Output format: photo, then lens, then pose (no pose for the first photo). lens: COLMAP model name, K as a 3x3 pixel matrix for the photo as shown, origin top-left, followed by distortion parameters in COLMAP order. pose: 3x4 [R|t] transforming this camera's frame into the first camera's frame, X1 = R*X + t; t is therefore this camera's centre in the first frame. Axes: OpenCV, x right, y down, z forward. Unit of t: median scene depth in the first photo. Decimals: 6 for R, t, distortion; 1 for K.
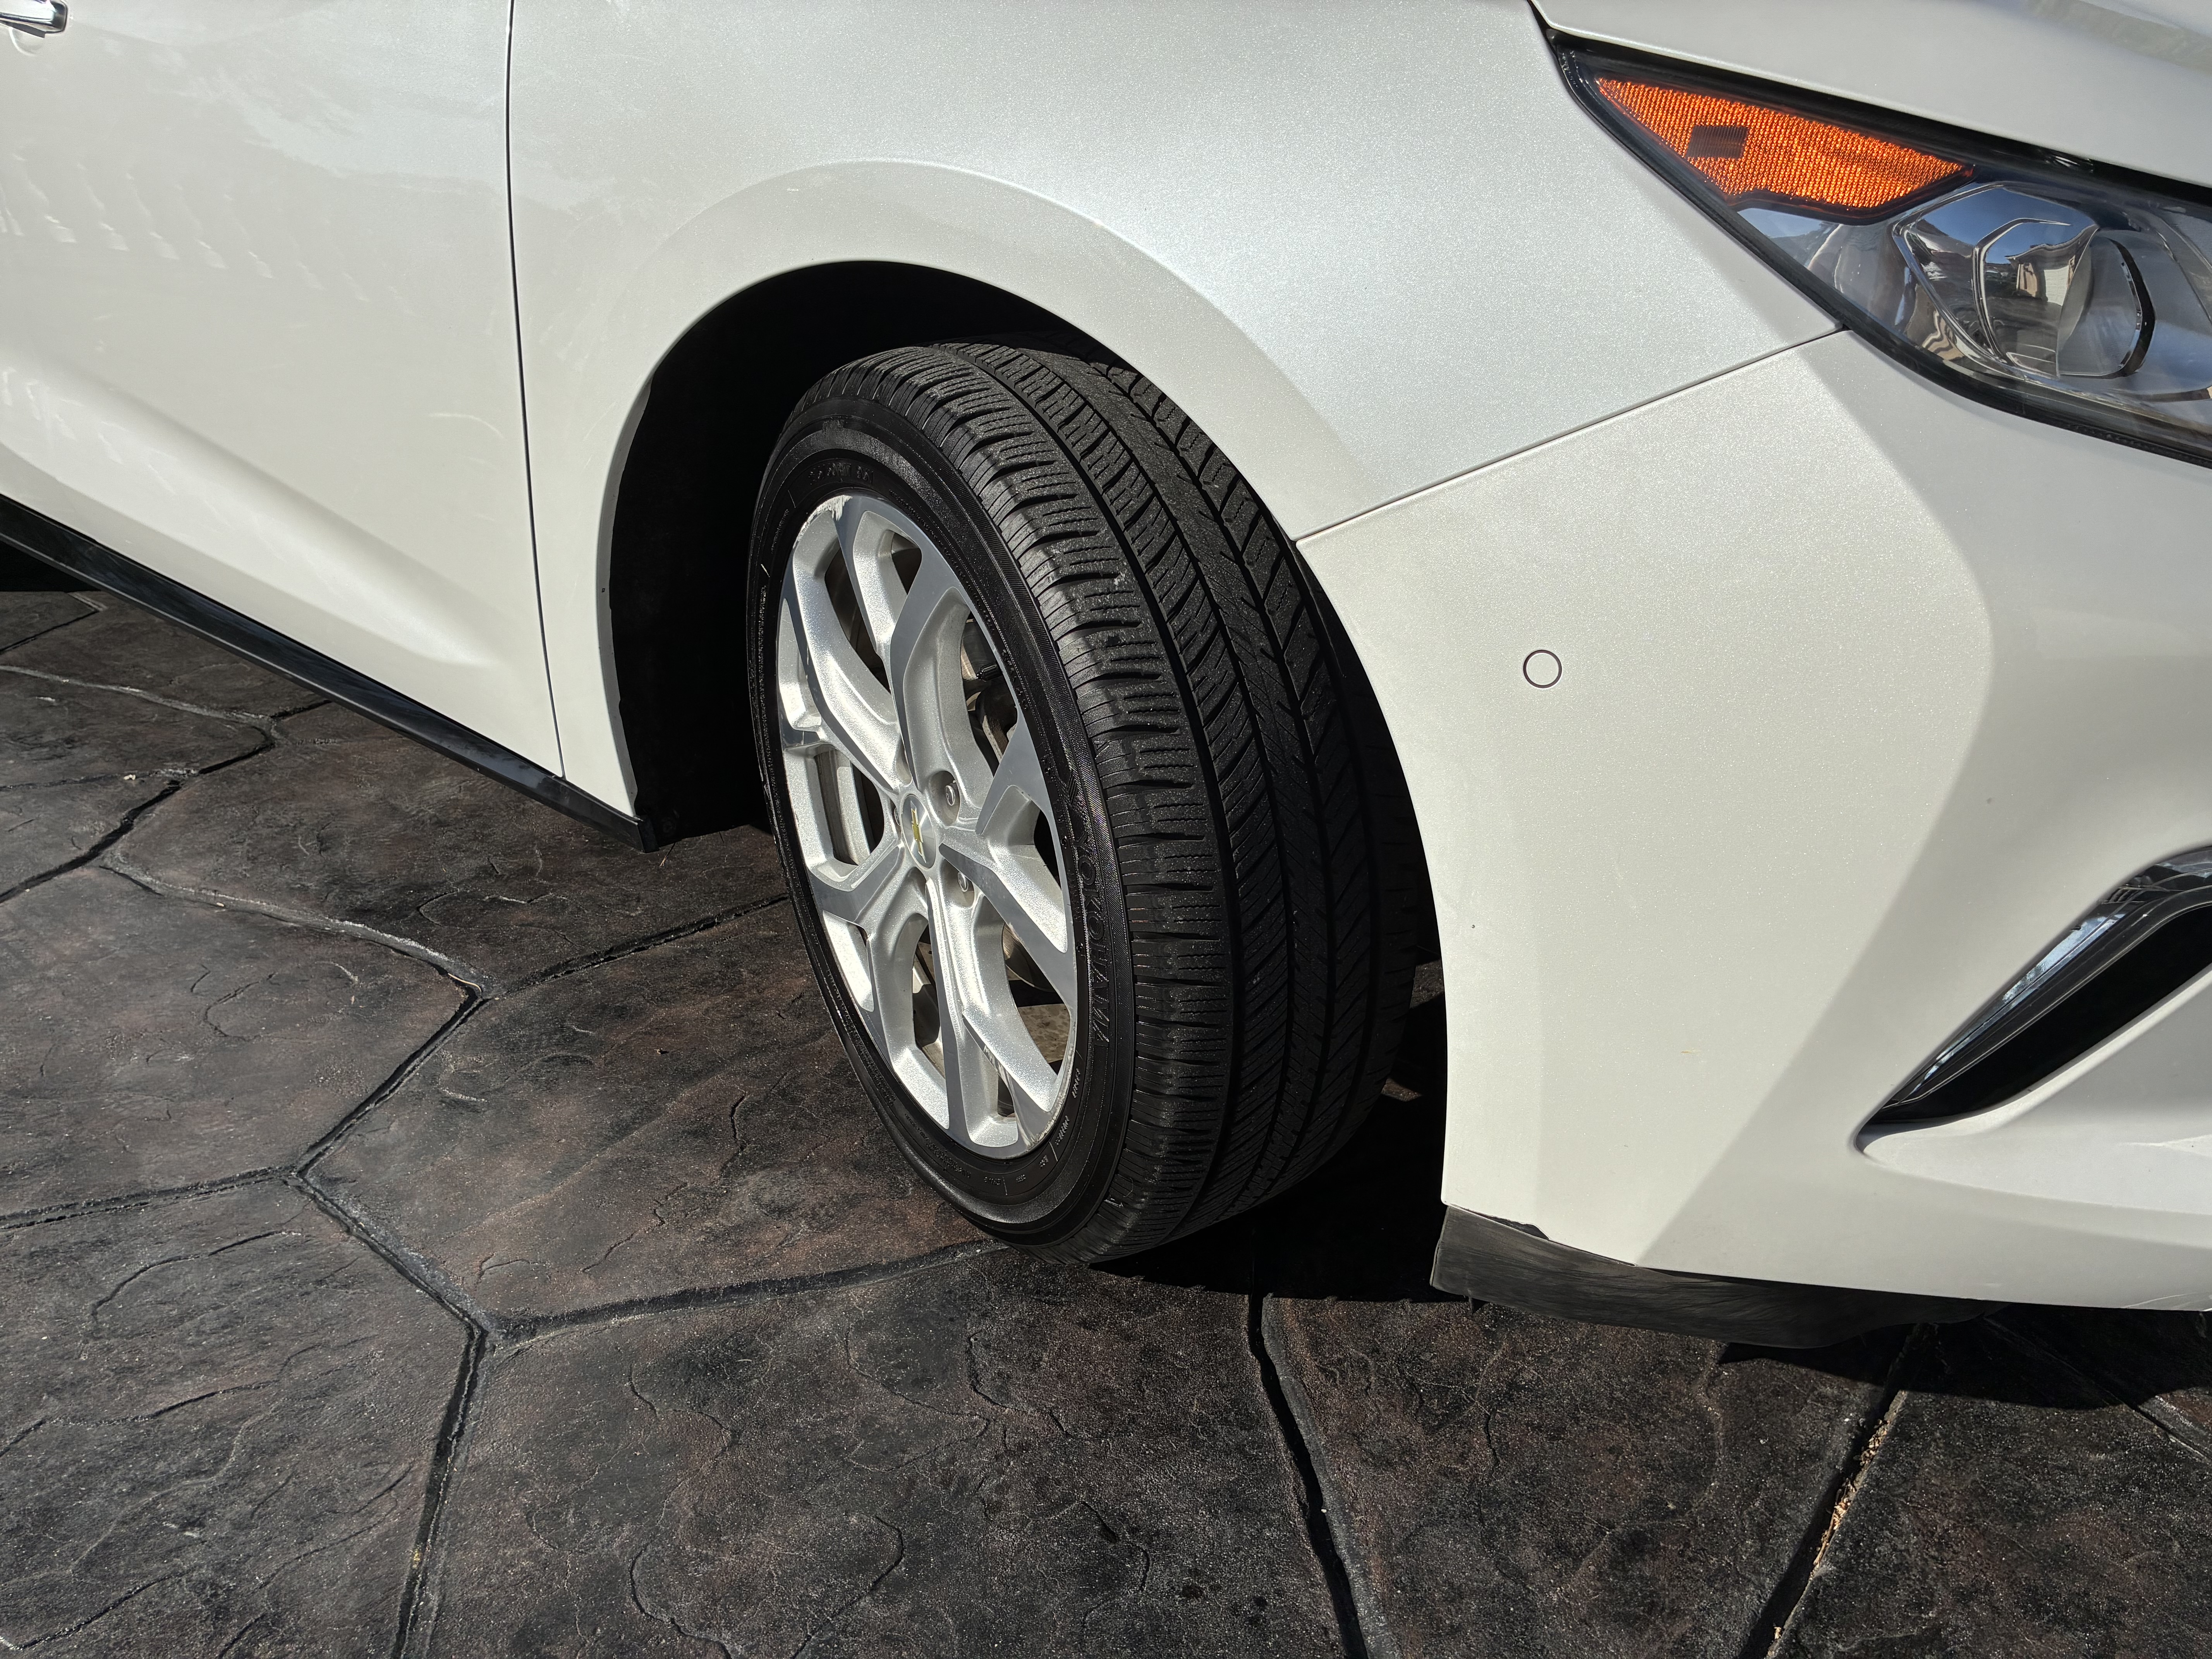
lens RADIAL K [[1679.0, 0, 1106.4], [0, 1679.0, 821.4], [0, 0, 1]] dist [0.005721, -0.011350]
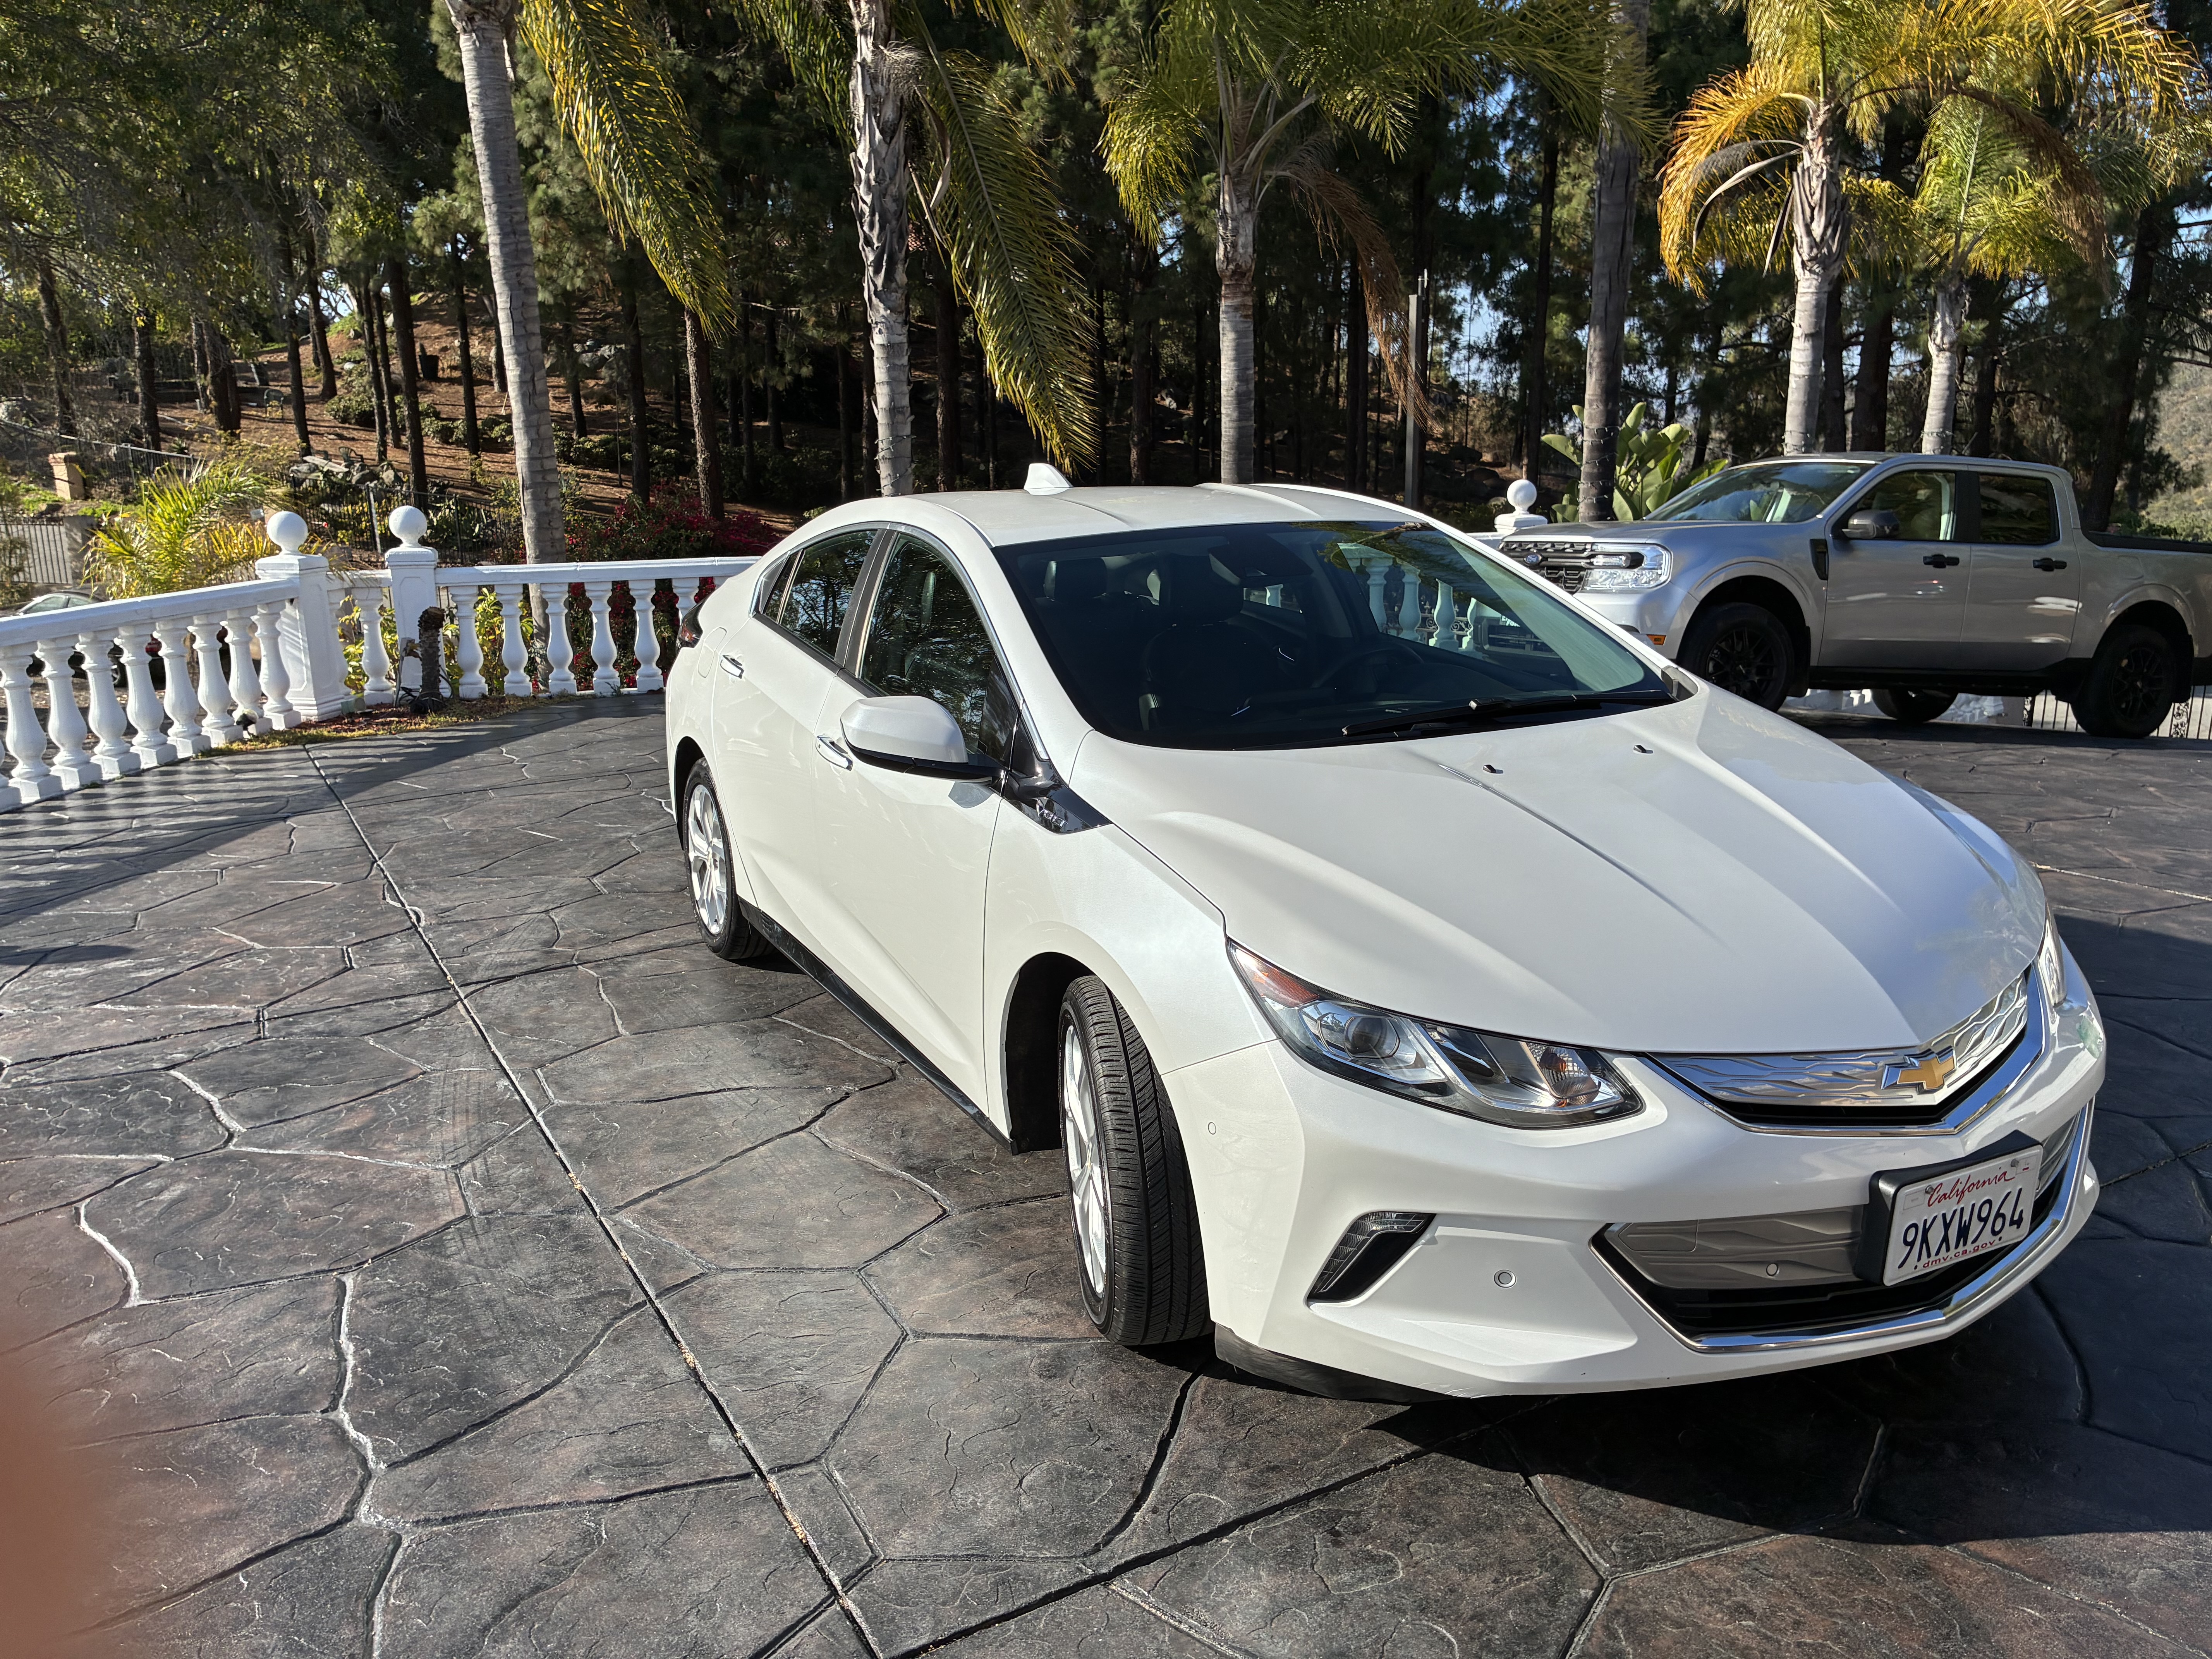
lens RADIAL K [[1679.0, 0, 1102.4], [0, 1679.0, 831.2], [0, 0, 1]] dist [0.005721, -0.011350]
pose [[0.923544, 0.050931, -0.380095, 0.695560], [-0.122440, 0.978428, -0.166397, -0.048755], [0.363420, 0.200214, 0.909857, -1.142723]]
